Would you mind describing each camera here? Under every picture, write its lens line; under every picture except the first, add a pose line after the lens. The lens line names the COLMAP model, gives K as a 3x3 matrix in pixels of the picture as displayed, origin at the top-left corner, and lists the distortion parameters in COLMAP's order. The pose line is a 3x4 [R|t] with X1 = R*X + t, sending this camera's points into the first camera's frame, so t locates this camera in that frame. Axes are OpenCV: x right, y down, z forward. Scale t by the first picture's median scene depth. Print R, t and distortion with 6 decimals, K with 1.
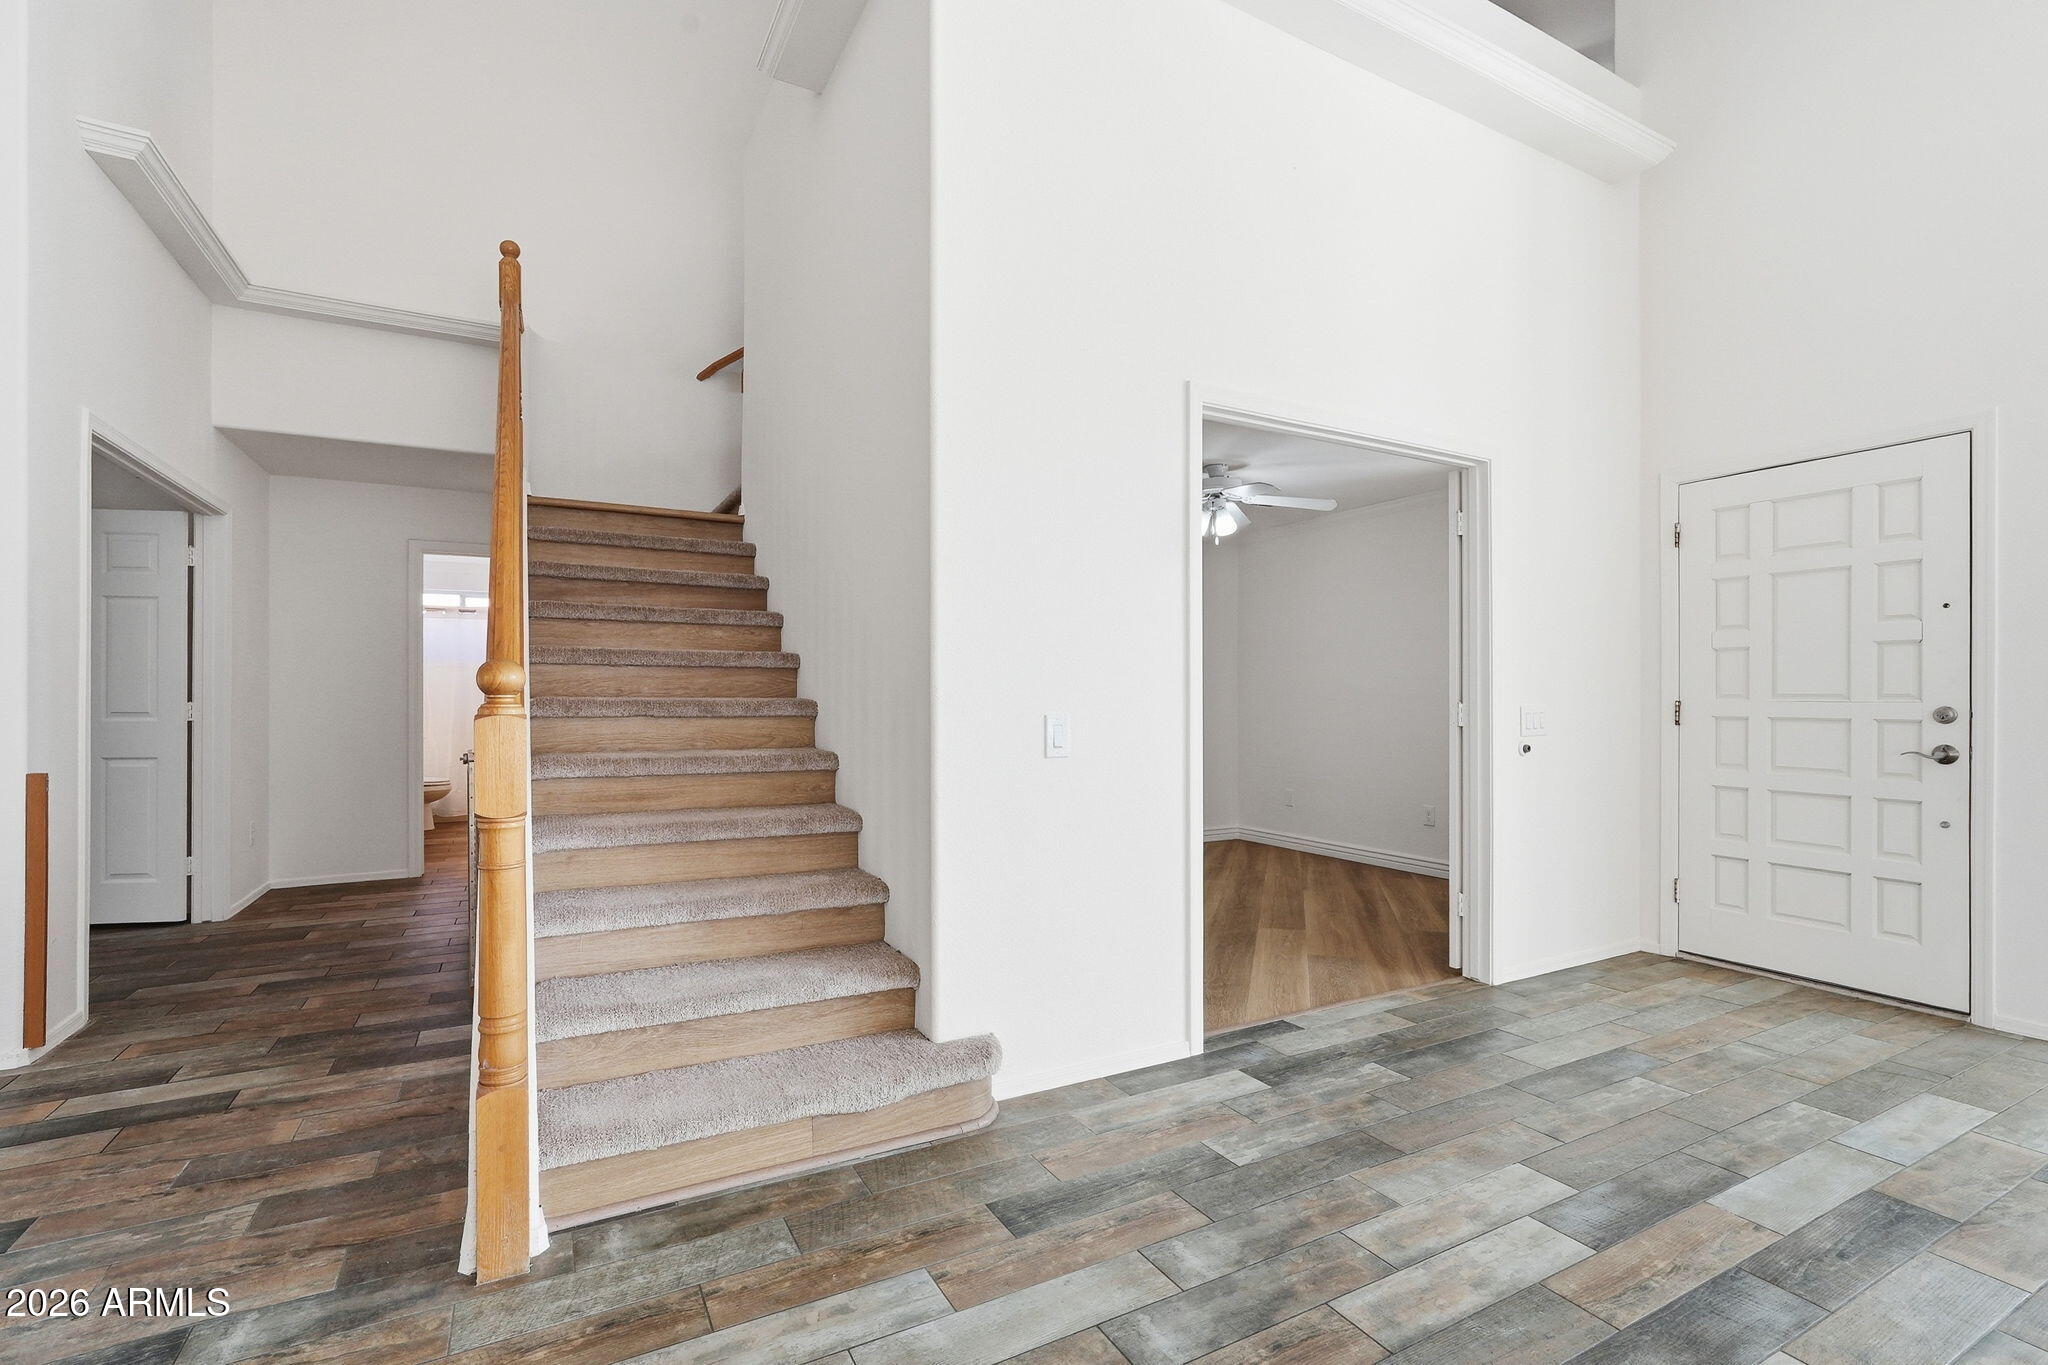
lens RADIAL K [[904.7, 0, 1009.4], [0, 904.7, 697.3], [0, 0, 1]] dist [-0.003264, -0.000358]
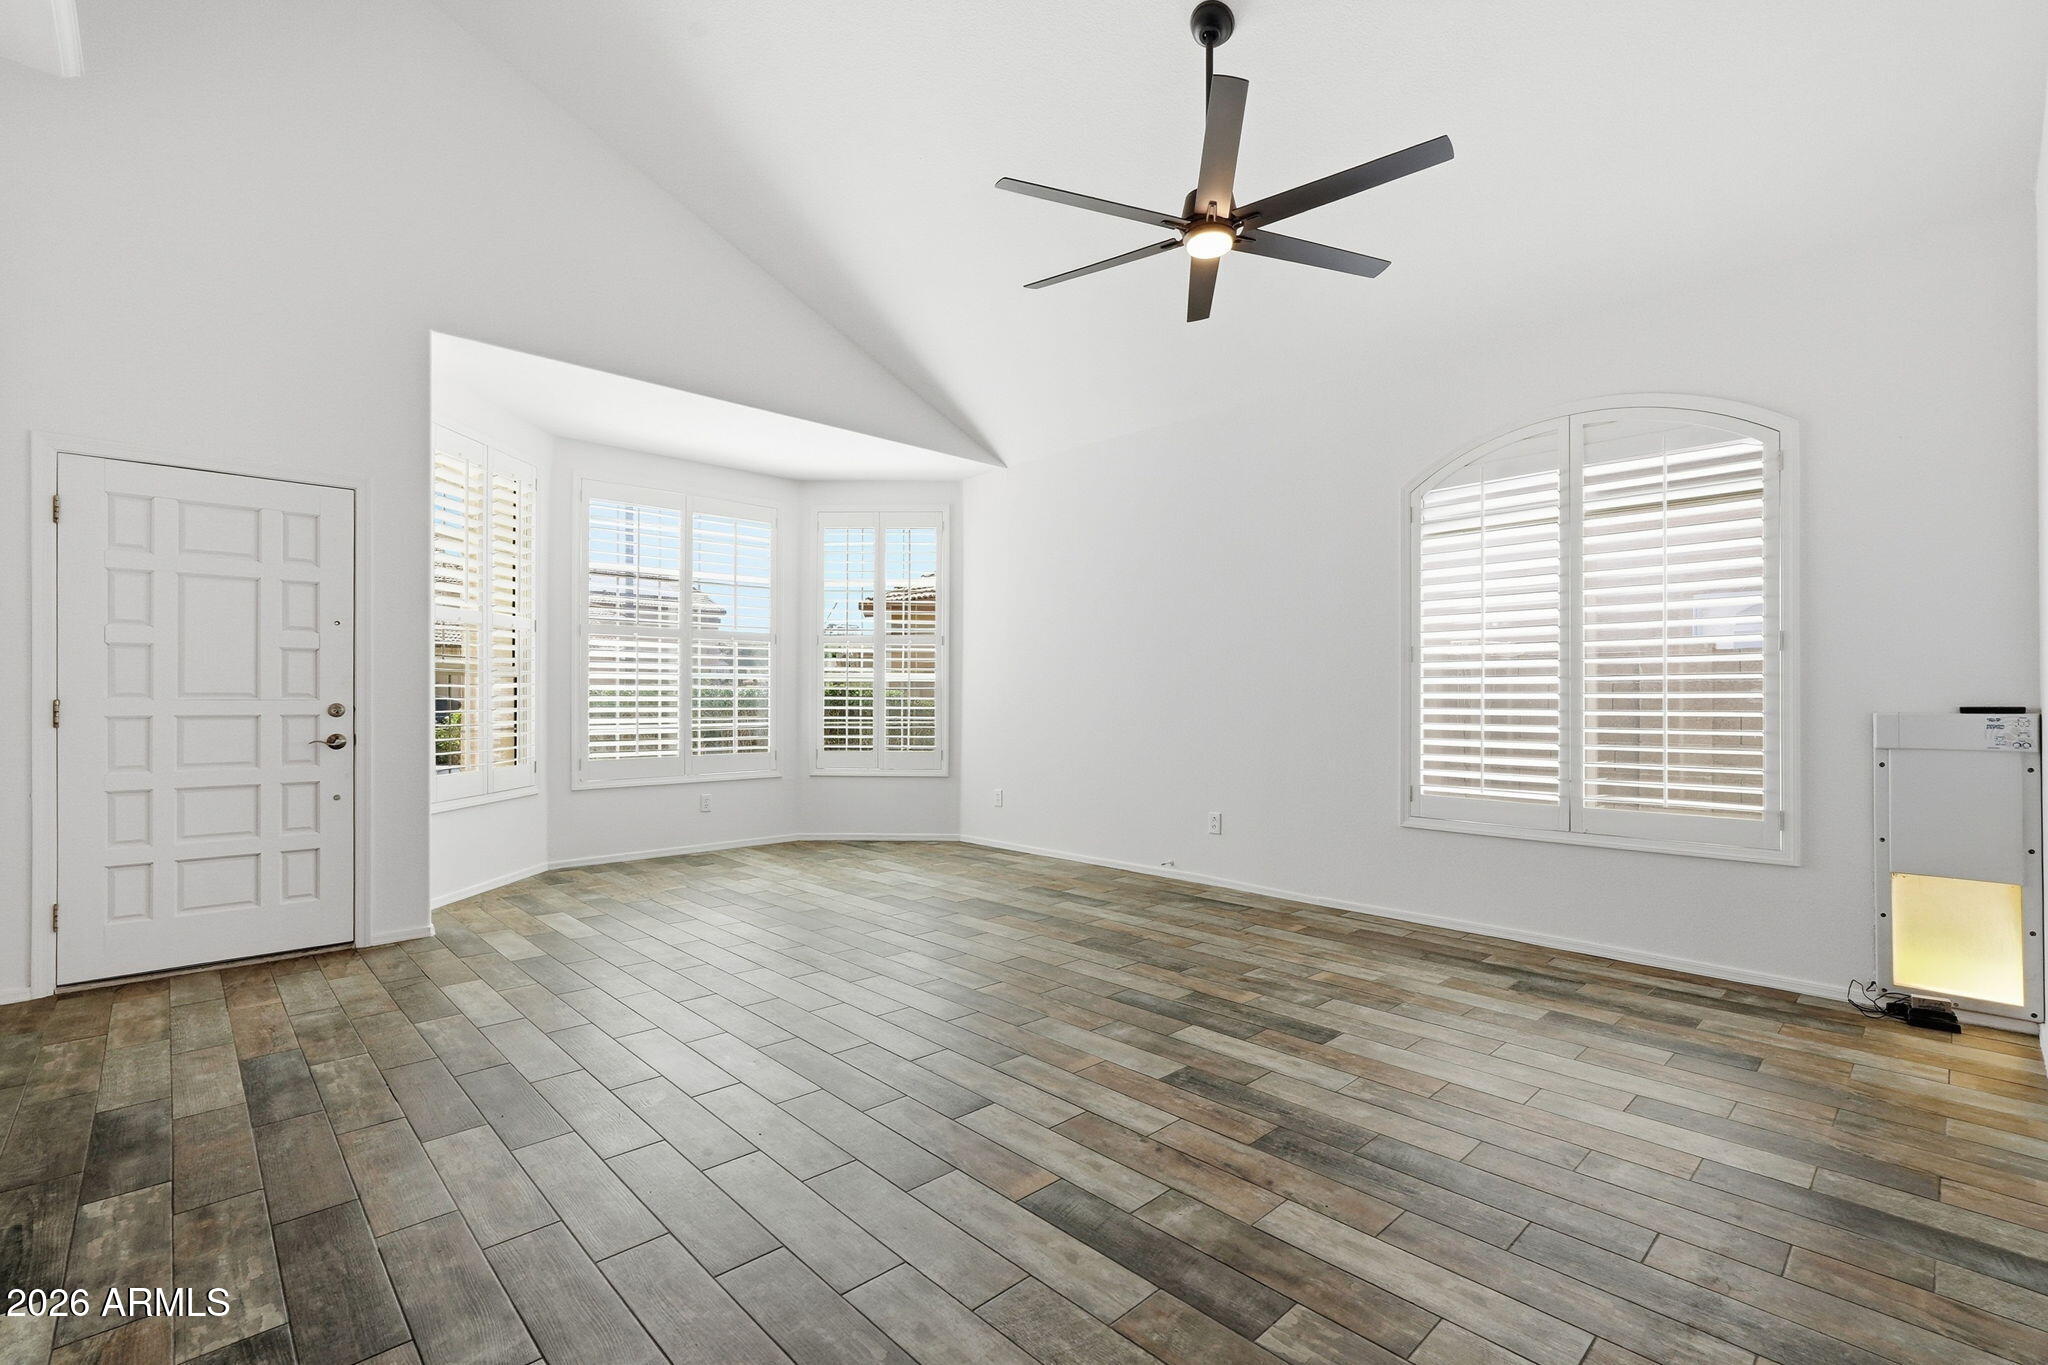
lens RADIAL K [[904.7, 0, 1026.2], [0, 904.7, 692.2], [0, 0, 1]] dist [-0.003264, -0.000358]
pose [[-0.266036, 0.002503, 0.963960, -0.429256], [-0.003904, 0.999986, -0.003674, -0.004607], [-0.963955, -0.004741, -0.266022, 0.409352]]
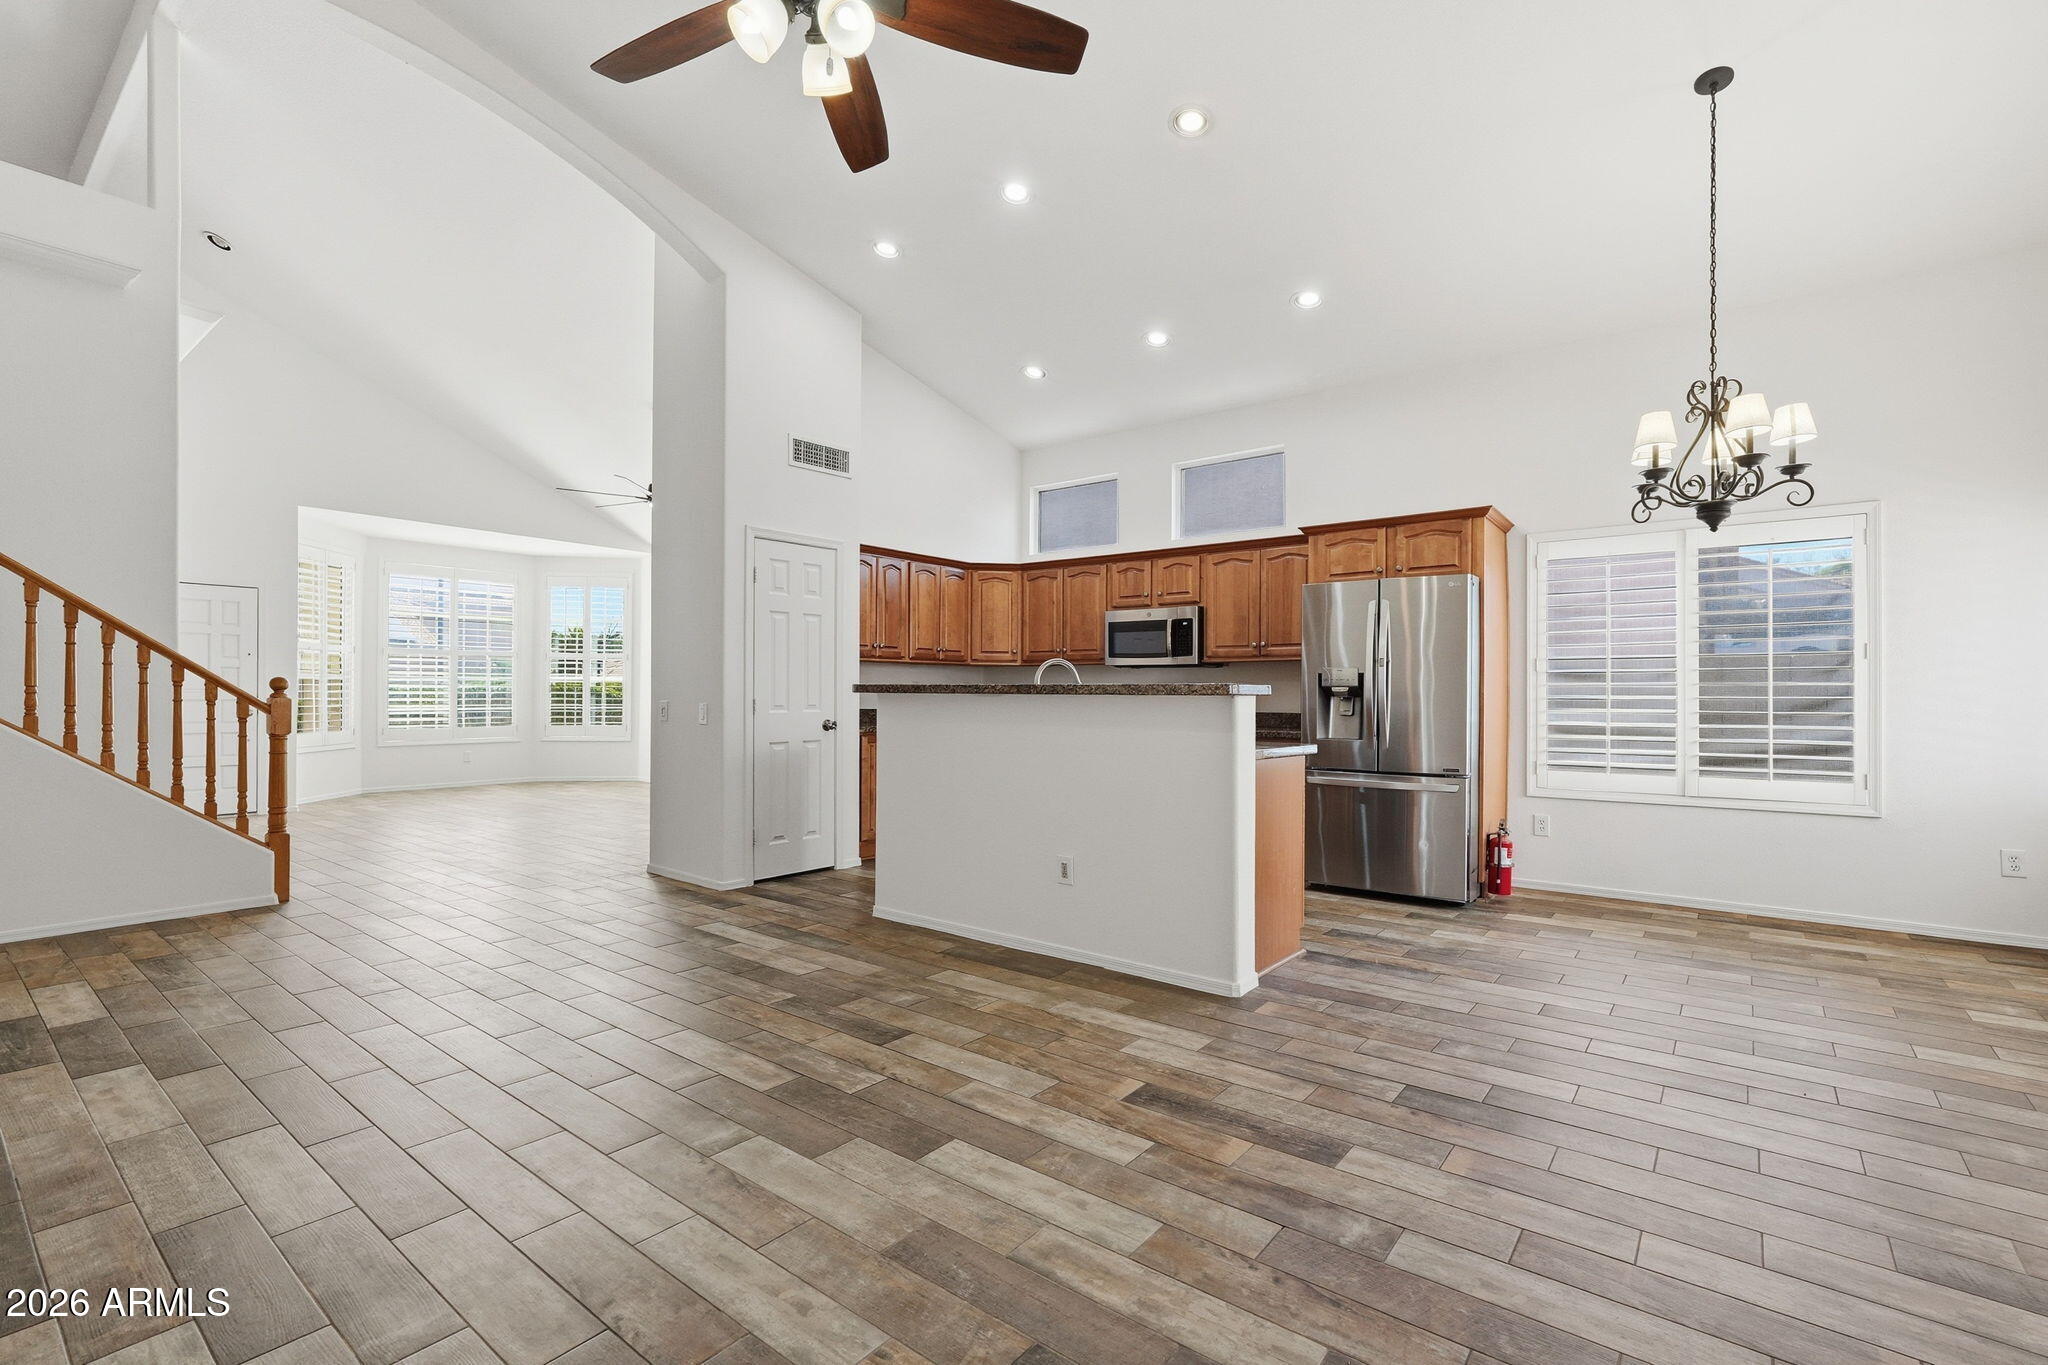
lens RADIAL K [[917.3, 0, 1036.3], [0, 917.3, 690.5], [0, 0, 1]] dist [-0.012836, 0.005952]
pose [[-0.409308, 0.003051, 0.912391, -2.152502], [-0.001964, 0.999989, -0.004225, 0.006398], [-0.912394, -0.003522, -0.409298, 0.039705]]
